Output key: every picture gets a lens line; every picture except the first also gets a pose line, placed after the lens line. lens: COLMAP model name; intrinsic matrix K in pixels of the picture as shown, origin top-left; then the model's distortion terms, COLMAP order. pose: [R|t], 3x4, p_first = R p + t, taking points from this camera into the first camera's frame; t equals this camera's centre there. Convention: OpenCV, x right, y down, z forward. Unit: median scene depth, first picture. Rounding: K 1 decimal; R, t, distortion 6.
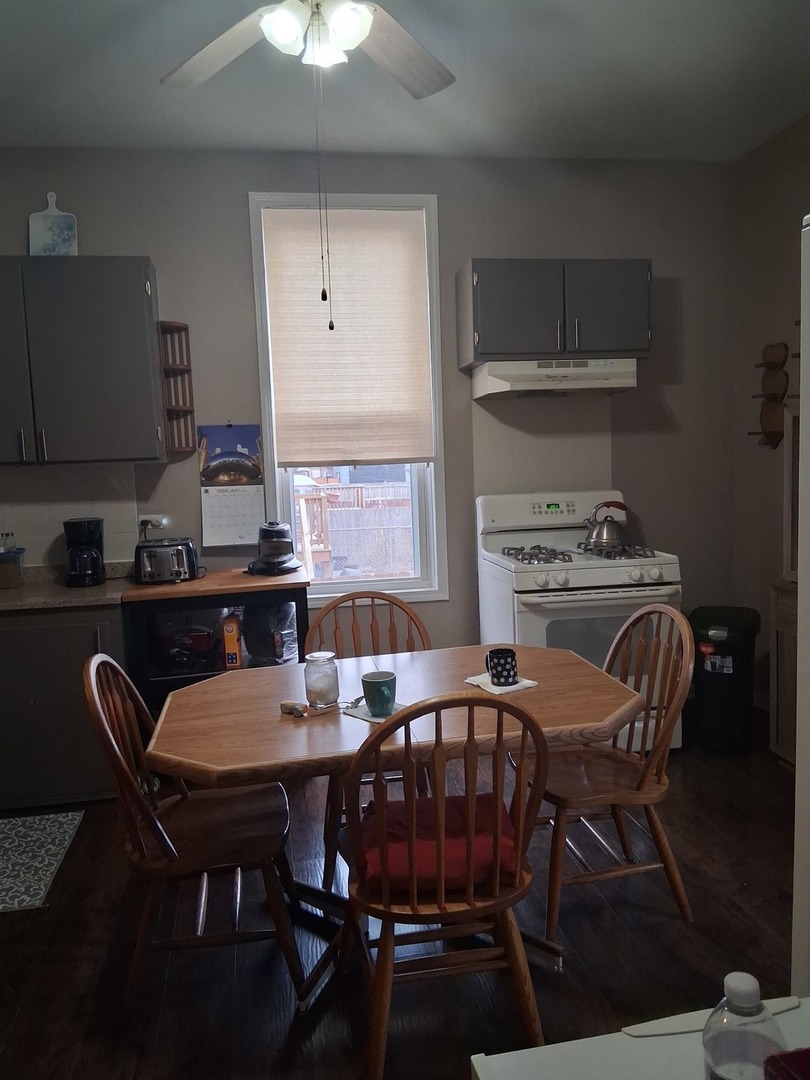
lens RADIAL K [[816.8, 0, 404.8], [0, 816.8, 542.5], [0, 0, 1]] dist [0.069231, -0.087630]
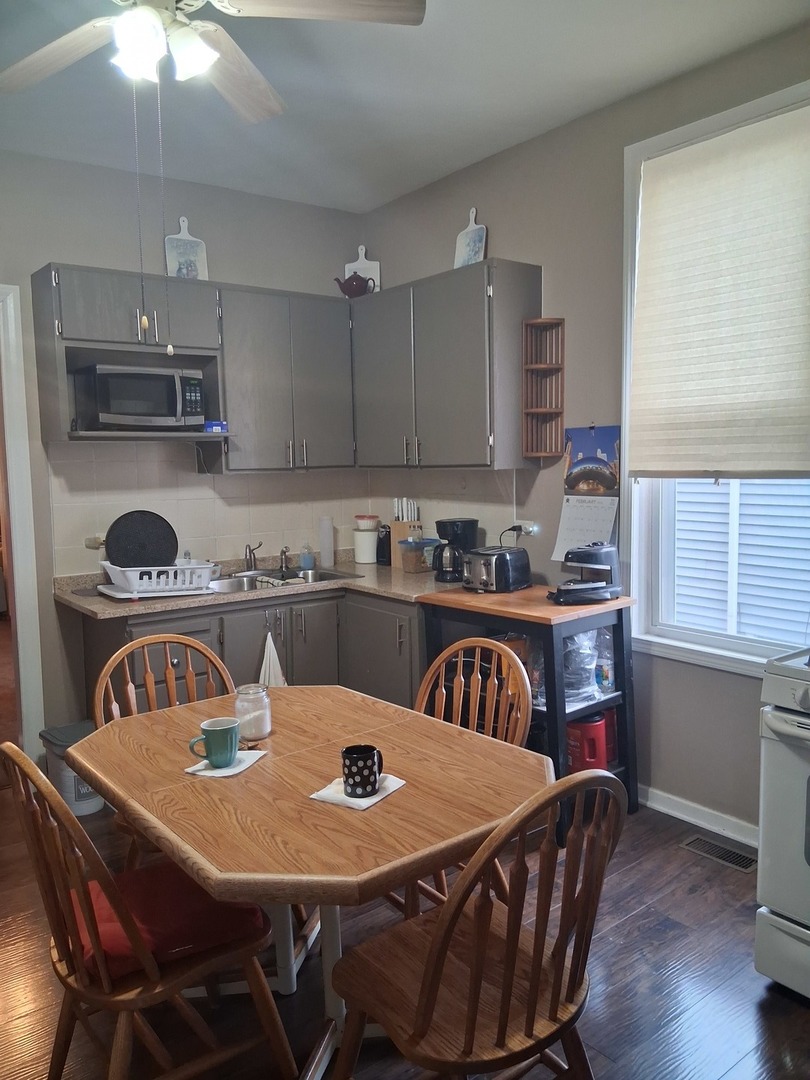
lens RADIAL K [[816.8, 0, 409.1], [0, 816.8, 535.6], [0, 0, 1]] dist [0.069231, -0.087630]
pose [[0.415823, 0.105346, -0.903324, 0.507250], [-0.090060, 0.993156, 0.074365, -0.075424], [0.904975, 0.050431, 0.422464, 0.459215]]
